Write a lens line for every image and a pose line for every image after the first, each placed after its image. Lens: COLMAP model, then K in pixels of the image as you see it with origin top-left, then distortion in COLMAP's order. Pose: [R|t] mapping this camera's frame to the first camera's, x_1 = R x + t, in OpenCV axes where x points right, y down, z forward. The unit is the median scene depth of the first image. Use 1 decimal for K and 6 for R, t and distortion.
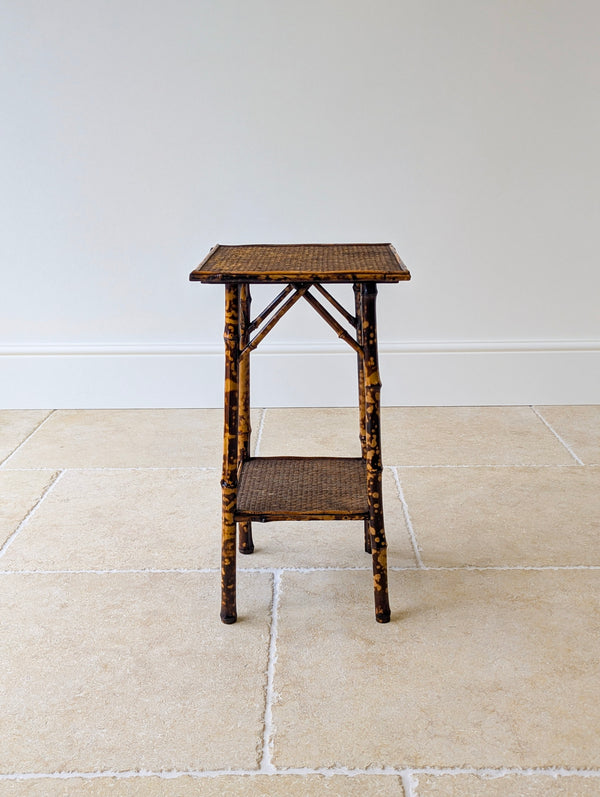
lens RADIAL K [[905.3, 0, 297.8], [0, 905.3, 399.7], [0, 0, 1]] dist [0.026454, 0.015236]
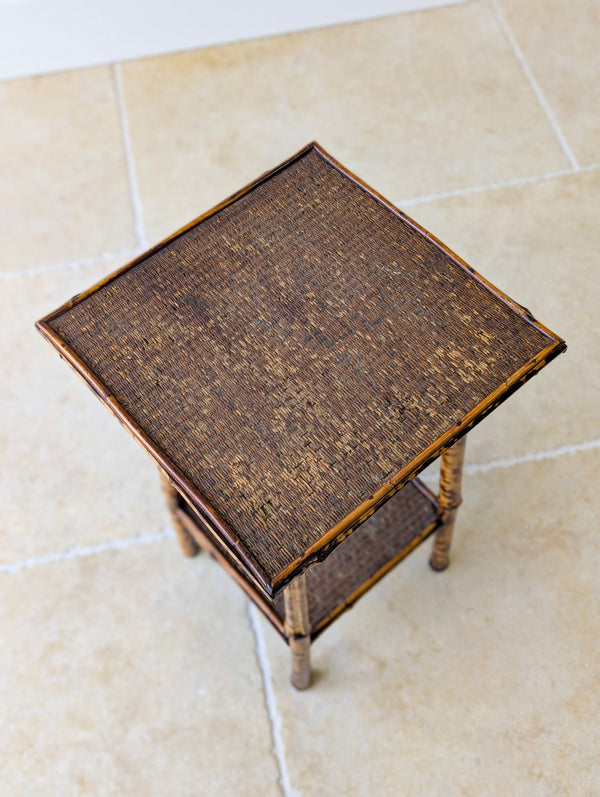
lens RADIAL K [[905.3, 0, 297.8], [0, 905.3, 399.7], [0, 0, 1]] dist [0.026454, 0.015236]
pose [[0.976935, -0.195167, 0.086646, -0.021829], [0.082171, 0.718118, 0.691054, -0.504640], [-0.197093, -0.667995, 0.717591, 0.578170]]
